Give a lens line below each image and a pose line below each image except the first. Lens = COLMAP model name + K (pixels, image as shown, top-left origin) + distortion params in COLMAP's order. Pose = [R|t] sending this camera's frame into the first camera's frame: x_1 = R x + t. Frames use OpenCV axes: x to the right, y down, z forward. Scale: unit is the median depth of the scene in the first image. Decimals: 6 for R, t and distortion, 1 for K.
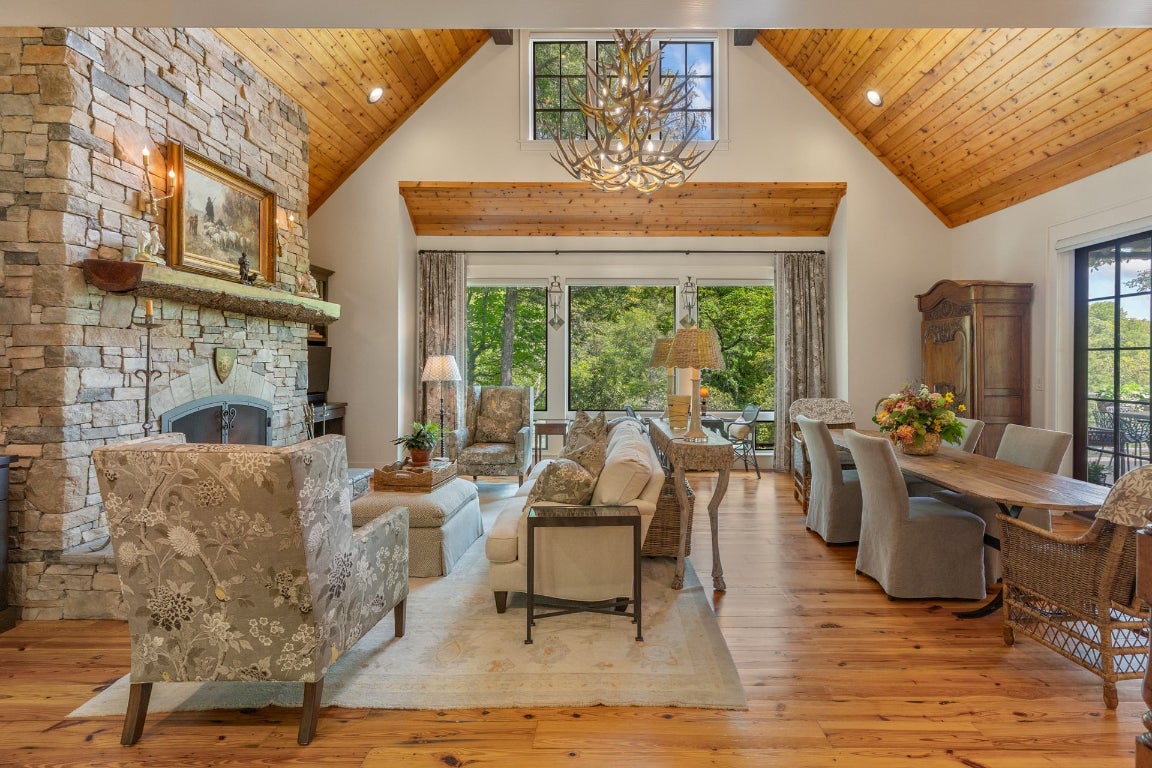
lens RADIAL K [[530.4, 0, 609.9], [0, 530.4, 360.6], [0, 0, 1]] dist [0.007997, -0.002503]
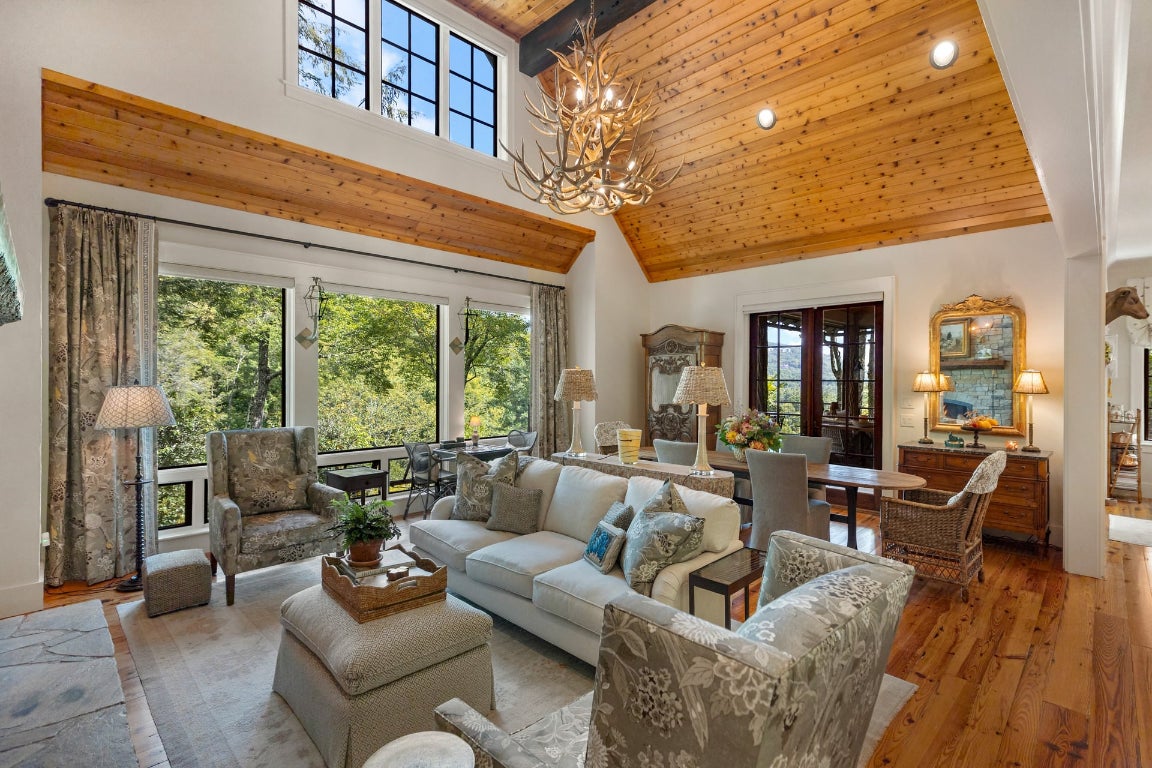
lens RADIAL K [[530.4, 0, 570.3], [0, 530.4, 380.6], [0, 0, 1]] dist [0.007997, -0.002503]
pose [[0.709701, -0.002325, 0.704499, -0.496816], [0.000089, 0.999995, 0.003210, -0.021037], [-0.704503, -0.002215, 0.709698, 0.281578]]
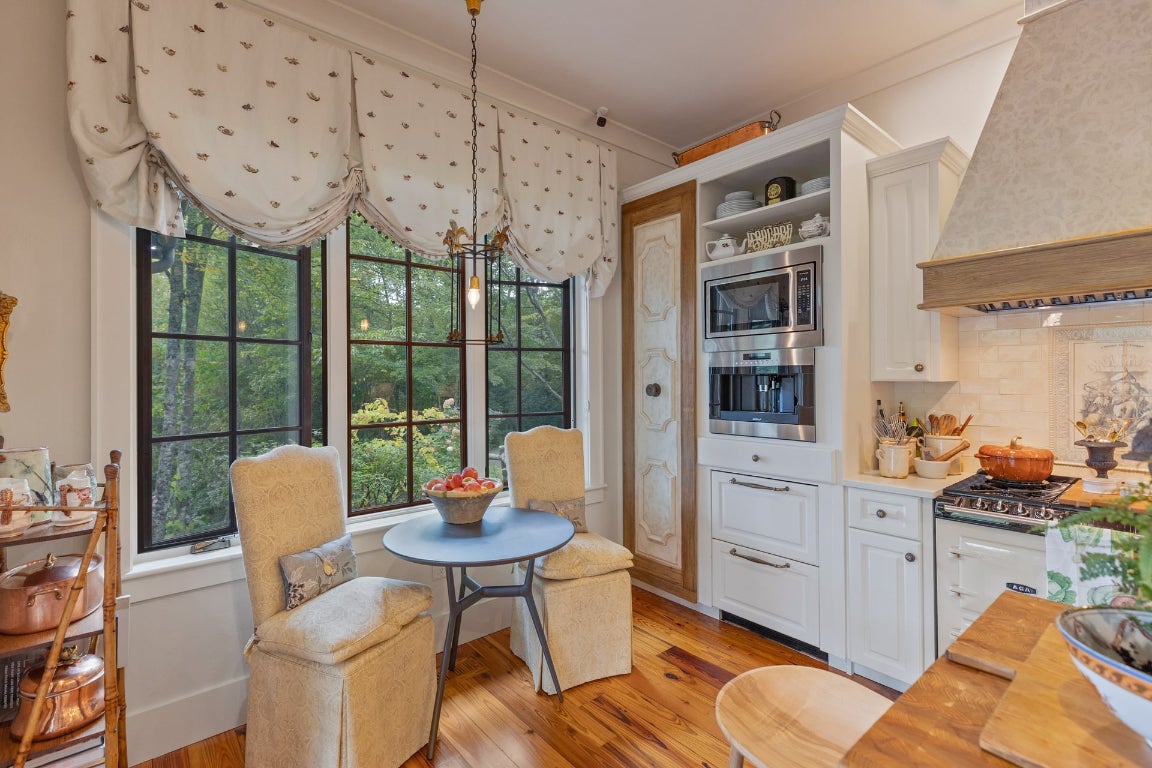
lens RADIAL K [[530.4, 0, 600.2], [0, 530.4, 374.3], [0, 0, 1]] dist [0.007997, -0.002503]
pose [[-0.659545, 0.006430, 0.751638, 1.021882], [0.003797, 0.999979, -0.005223, 0.005458], [-0.751656, -0.000590, -0.659555, 0.217299]]
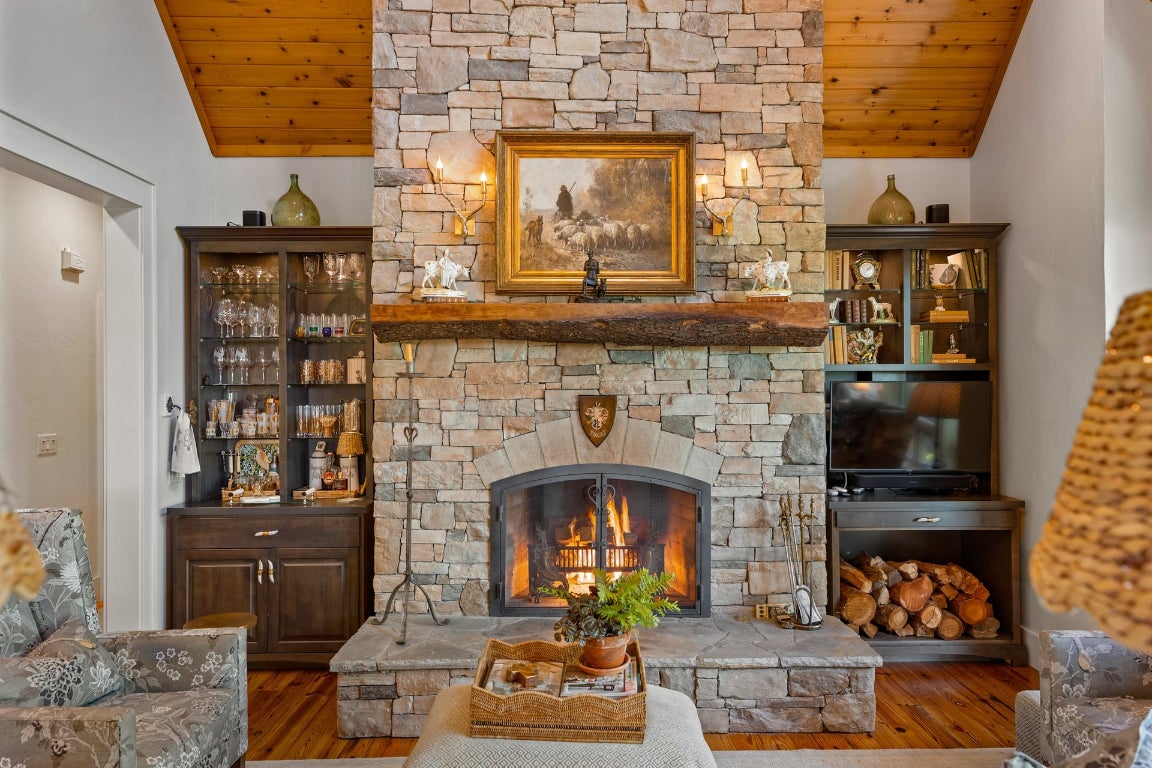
lens RADIAL K [[771.5, 0, 579.8], [0, 771.5, 381.4], [0, 0, 1]] dist [0.013518, 0.001599]
pose [[0.017372, -0.014499, -0.999744, 0.209212], [0.005587, 0.999881, -0.014403, -0.021589], [0.999833, -0.005336, 0.017451, 0.748727]]
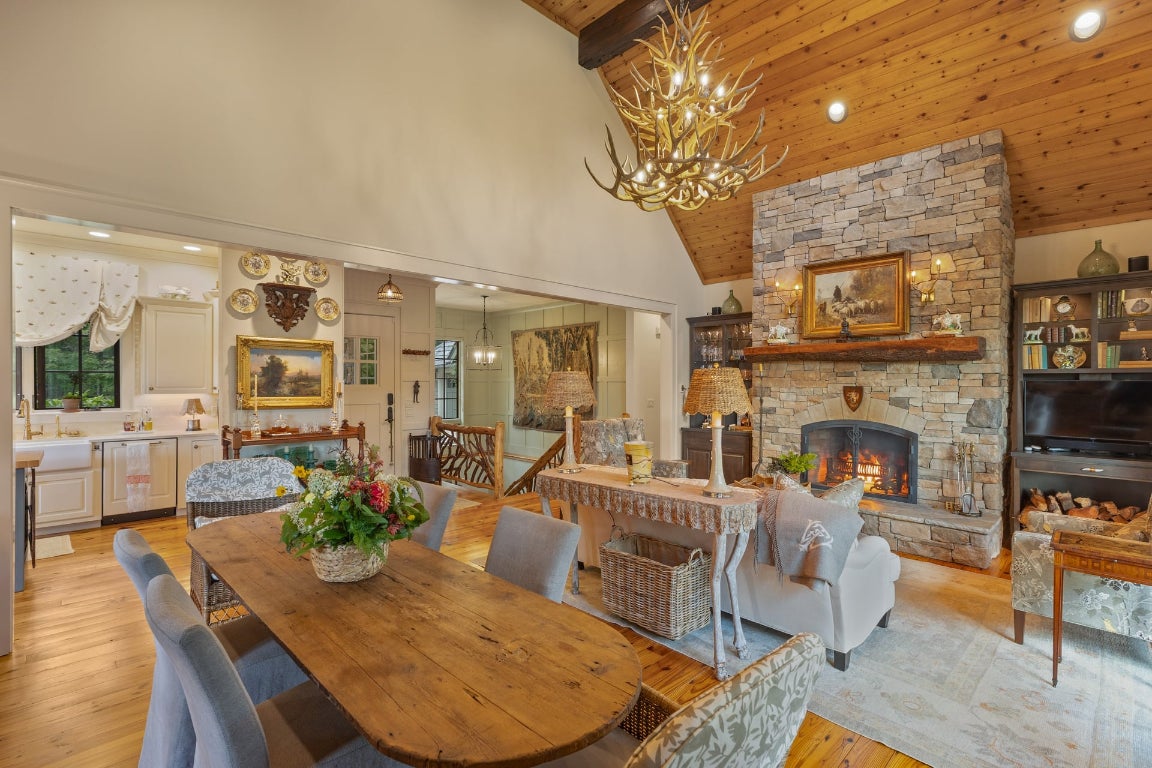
lens RADIAL K [[530.4, 0, 585.1], [0, 530.4, 384.0], [0, 0, 1]] dist [0.007997, -0.002503]
pose [[-0.699238, -0.003921, -0.714878, 0.599283], [-0.004987, 0.999987, -0.000607, -0.020406], [0.714872, 0.003141, -0.699249, 1.147780]]
